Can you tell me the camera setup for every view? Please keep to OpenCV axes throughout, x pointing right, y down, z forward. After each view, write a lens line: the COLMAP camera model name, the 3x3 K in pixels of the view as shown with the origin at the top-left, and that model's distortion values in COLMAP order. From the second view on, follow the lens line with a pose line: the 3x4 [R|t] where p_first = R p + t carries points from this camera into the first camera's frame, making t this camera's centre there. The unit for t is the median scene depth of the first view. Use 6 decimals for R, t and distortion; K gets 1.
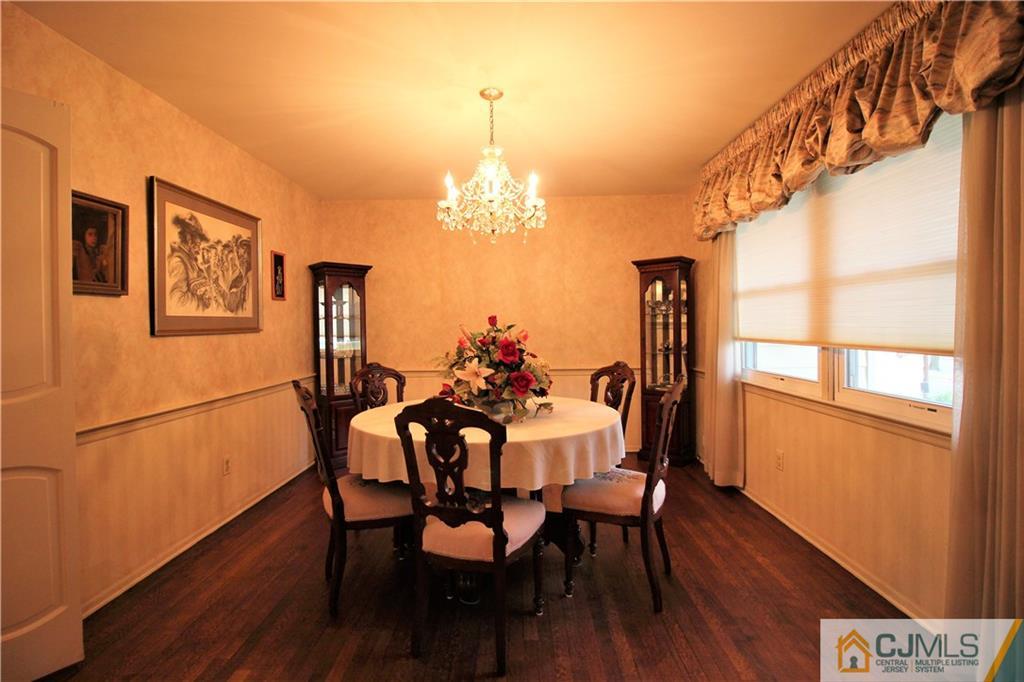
lens RADIAL K [[473.9, 0, 511.8], [0, 473.9, 332.6], [0, 0, 1]] dist [0.002854, -0.013441]
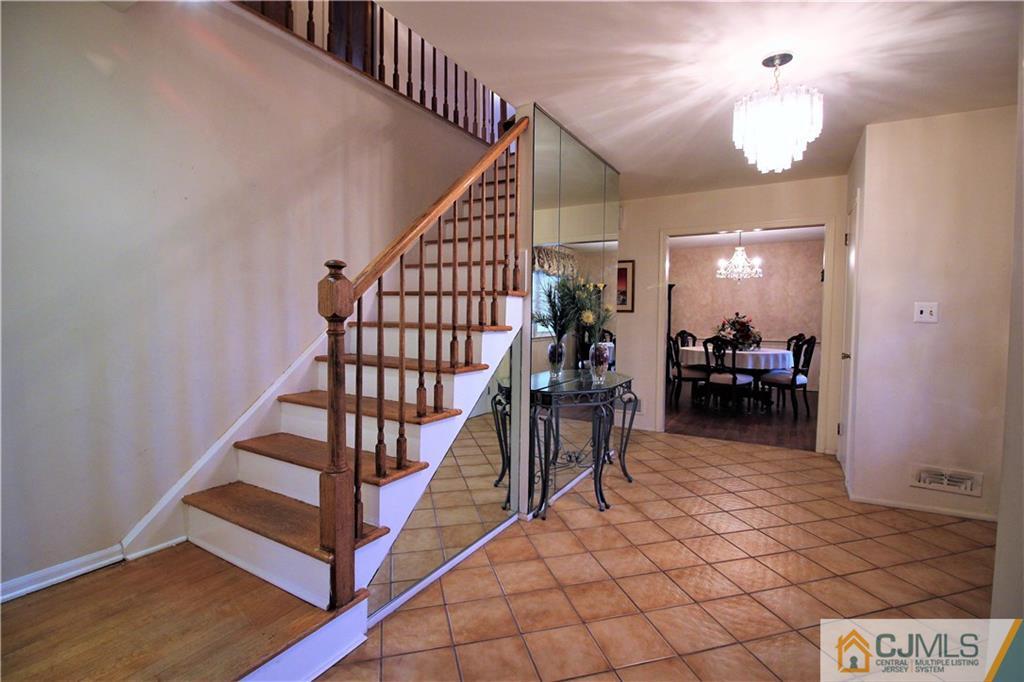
lens RADIAL K [[473.9, 0, 511.8], [0, 473.9, 332.6], [0, 0, 1]] dist [0.002854, -0.013441]
pose [[0.868226, 0.035905, -0.494868, 0.186444], [-0.022718, 0.999209, 0.032641, 0.020646], [0.495649, -0.017097, 0.868355, -1.989678]]
